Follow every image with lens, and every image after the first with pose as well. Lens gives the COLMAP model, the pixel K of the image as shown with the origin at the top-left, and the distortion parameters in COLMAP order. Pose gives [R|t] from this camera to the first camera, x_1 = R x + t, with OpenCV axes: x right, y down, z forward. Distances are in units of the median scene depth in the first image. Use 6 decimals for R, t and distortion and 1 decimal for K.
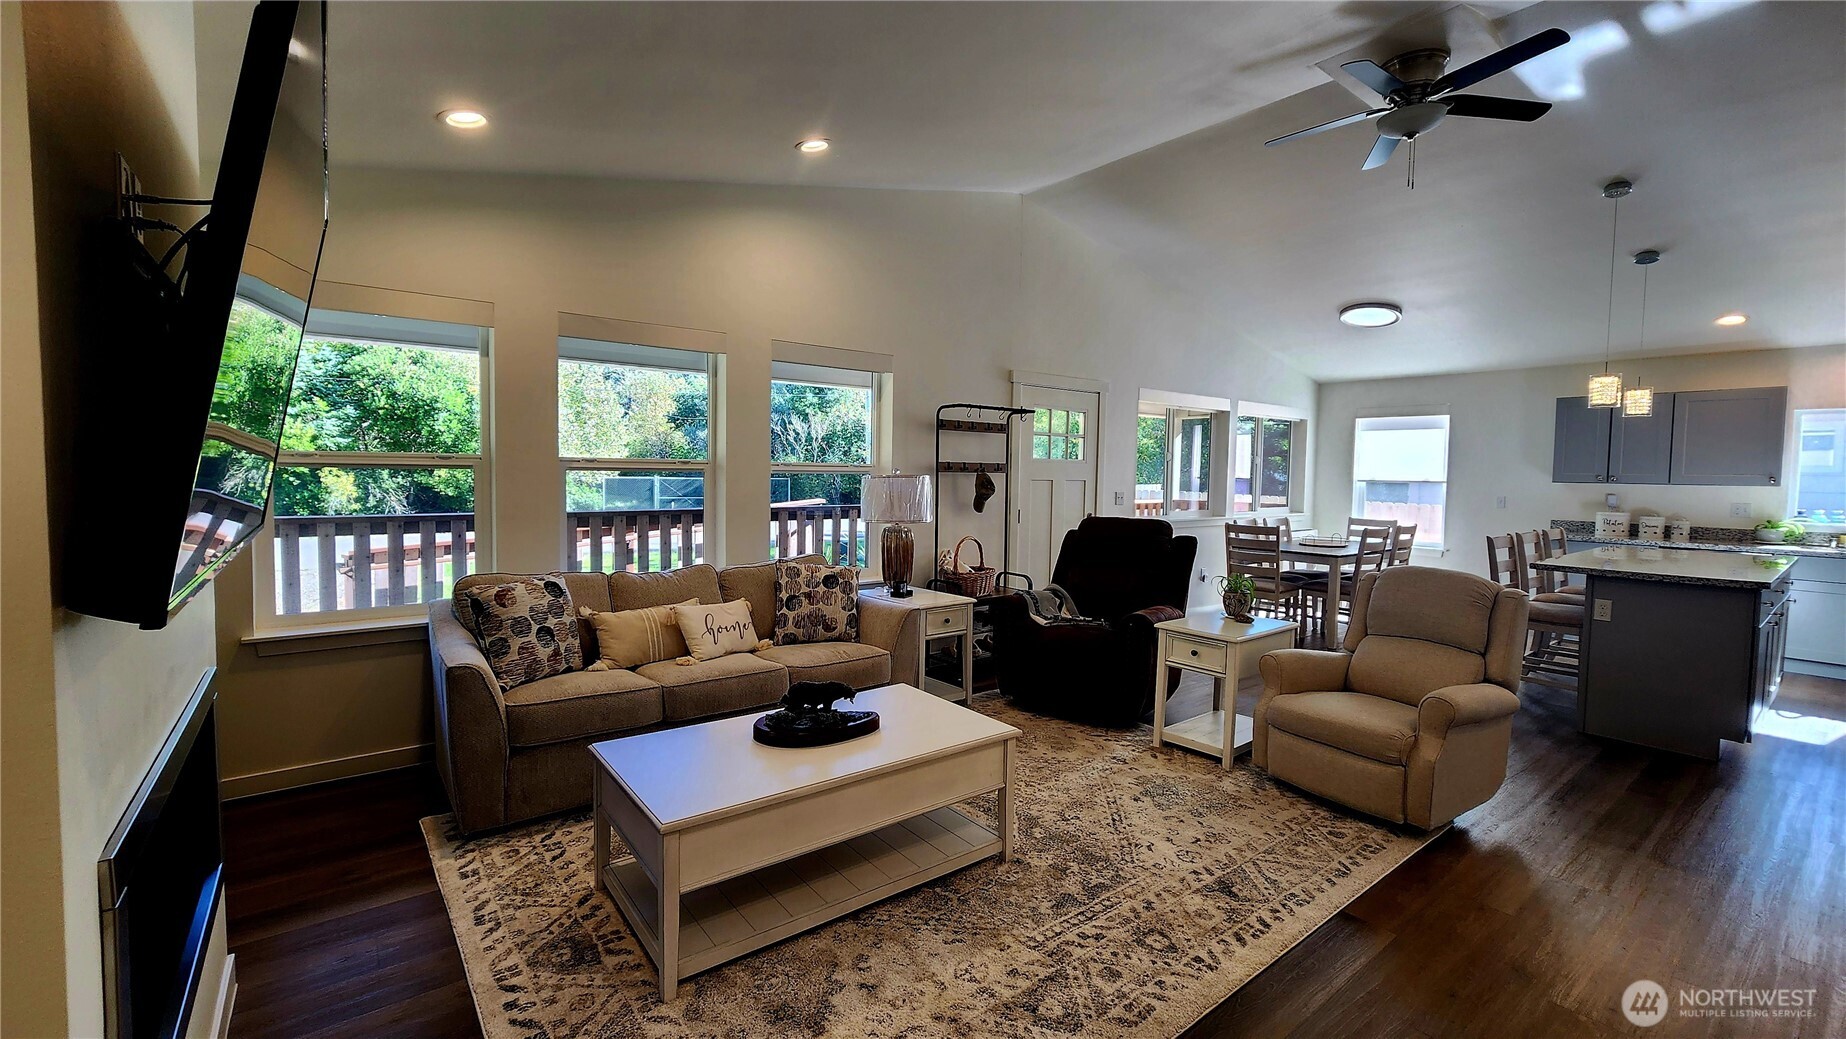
lens RADIAL K [[757.8, 0, 917.1], [0, 757.8, 512.9], [0, 0, 1]] dist [-0.000416, -0.000047]
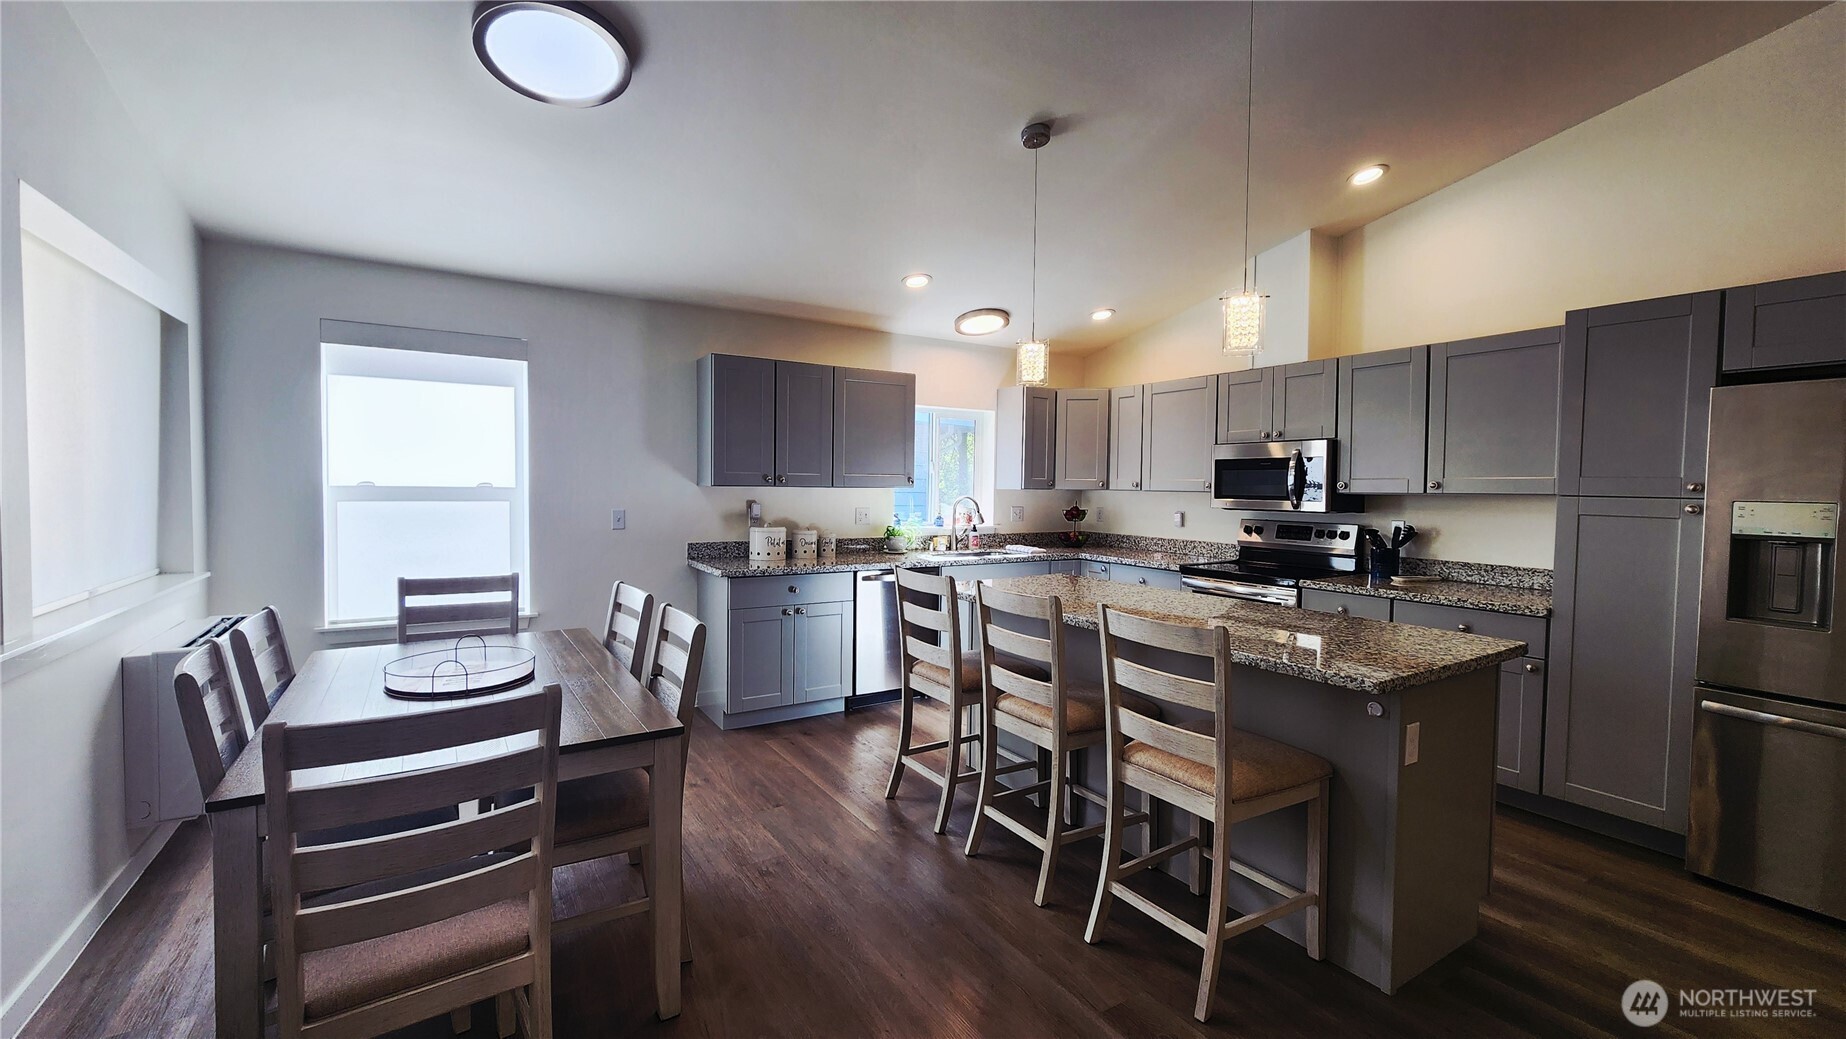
lens RADIAL K [[757.8, 0, 917.1], [0, 757.8, 512.9], [0, 0, 1]] dist [-0.000416, -0.000047]
pose [[0.102147, -0.052019, 0.993408, 0.410767], [0.043721, 0.997902, 0.047758, -0.076207], [-0.993808, 0.038554, 0.104207, 1.422194]]
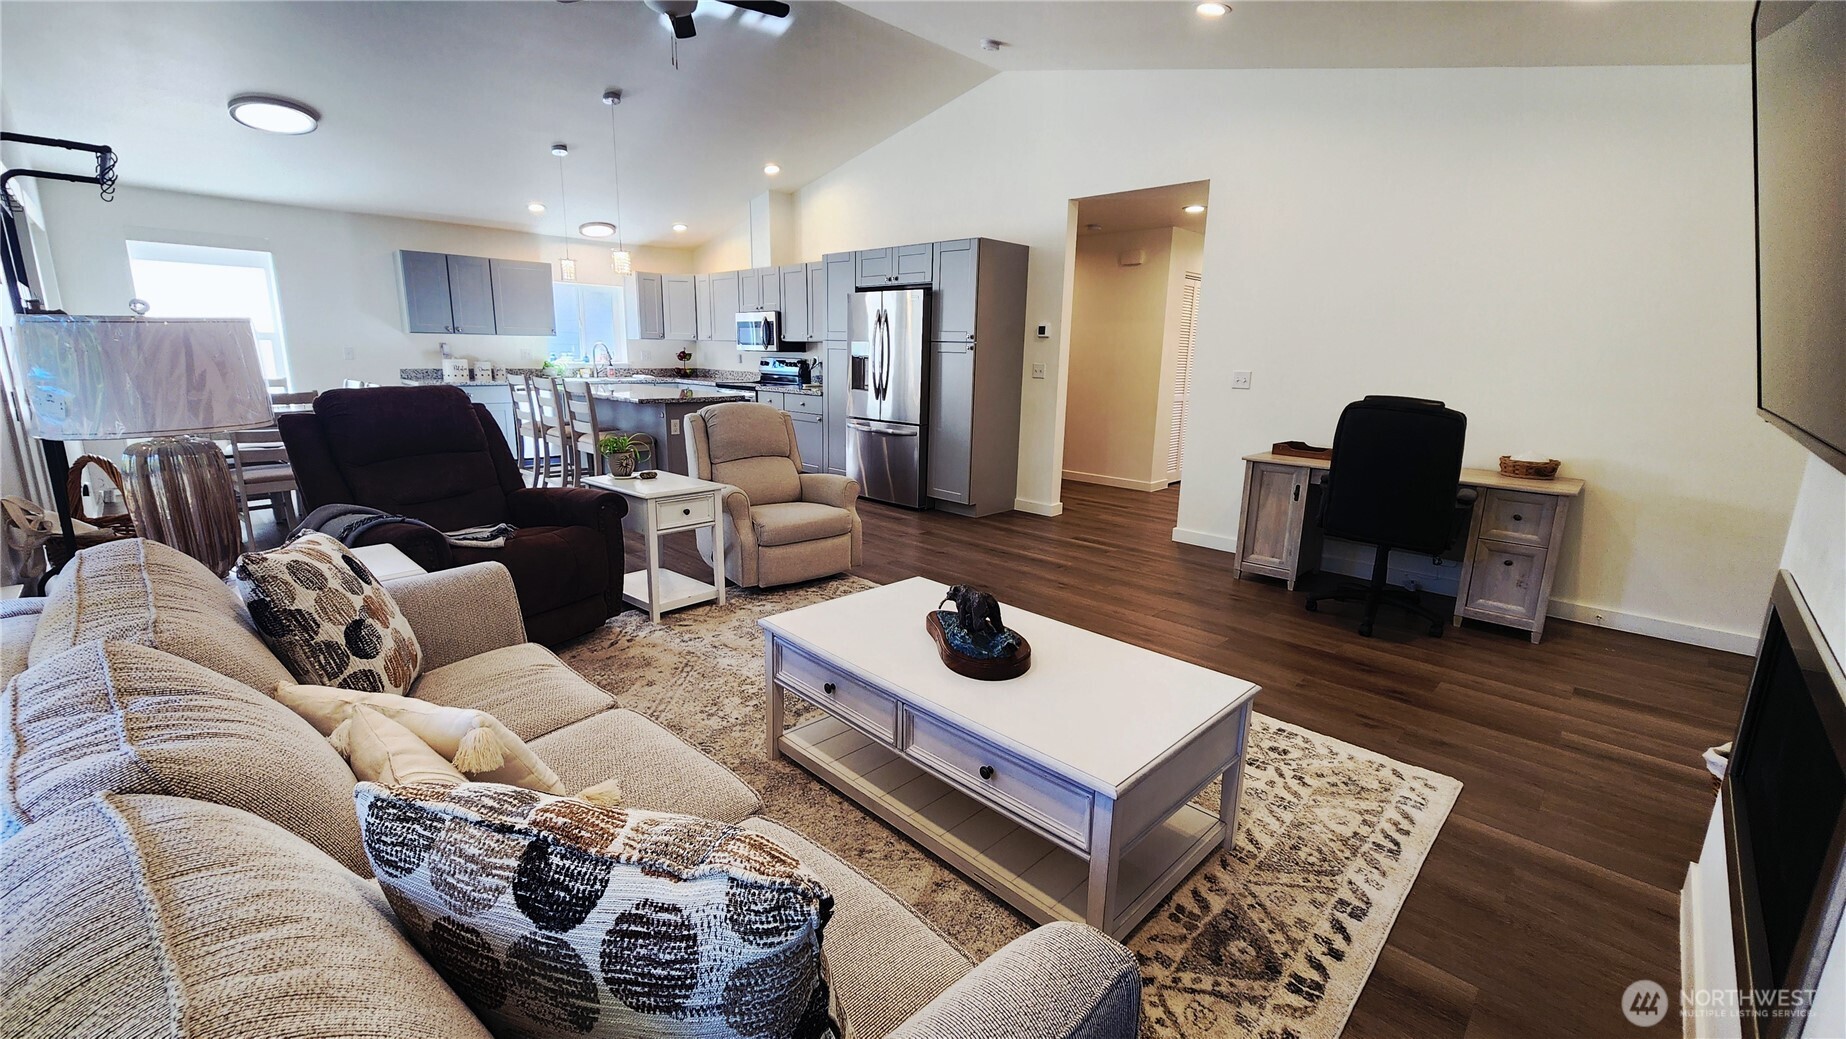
lens RADIAL K [[757.8, 0, 917.1], [0, 757.8, 512.9], [0, 0, 1]] dist [-0.000416, -0.000047]
pose [[-0.128903, -0.225518, 0.965674, -0.629816], [0.030333, 0.972446, 0.231148, -0.034087], [-0.991193, 0.059087, -0.118510, 0.810914]]
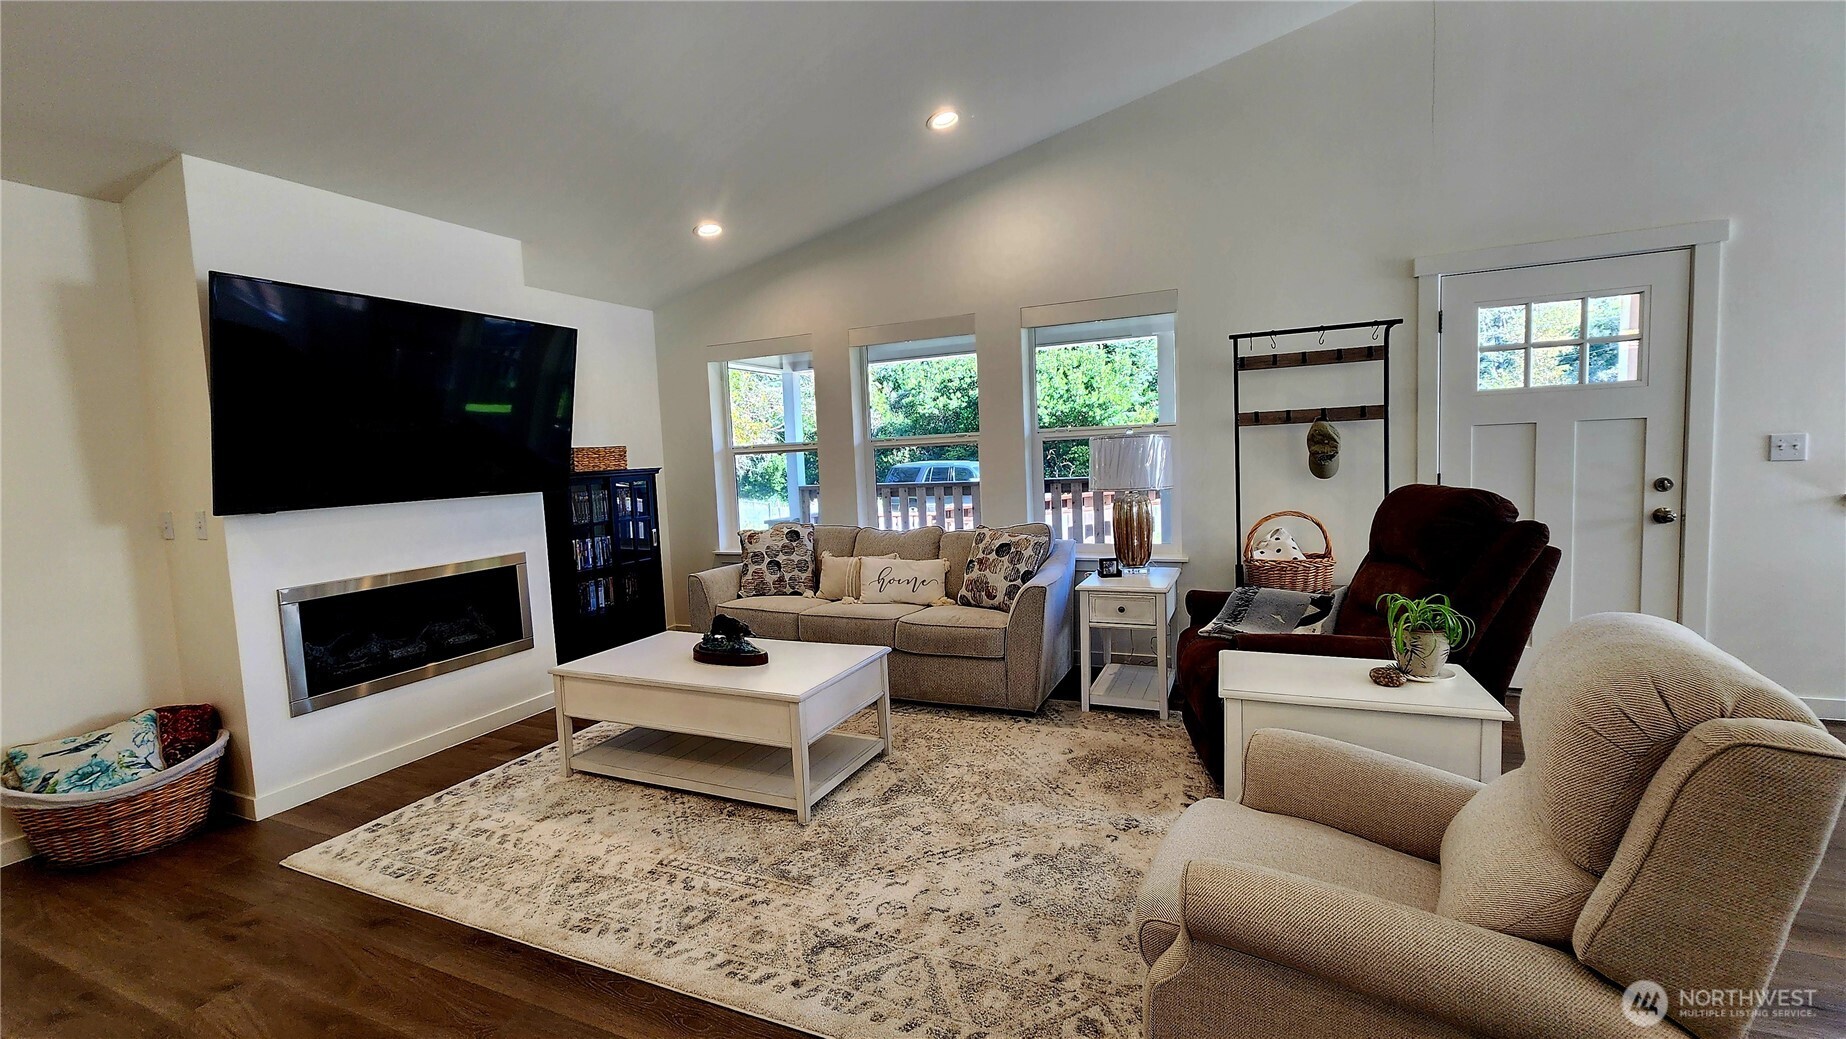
lens RADIAL K [[757.8, 0, 917.1], [0, 757.8, 512.9], [0, 0, 1]] dist [-0.000416, -0.000047]
pose [[0.469709, 0.033008, -0.882204, 0.781720], [0.003972, 0.999212, 0.039501, 0.003139], [0.882812, -0.022058, 0.469208, 0.485364]]
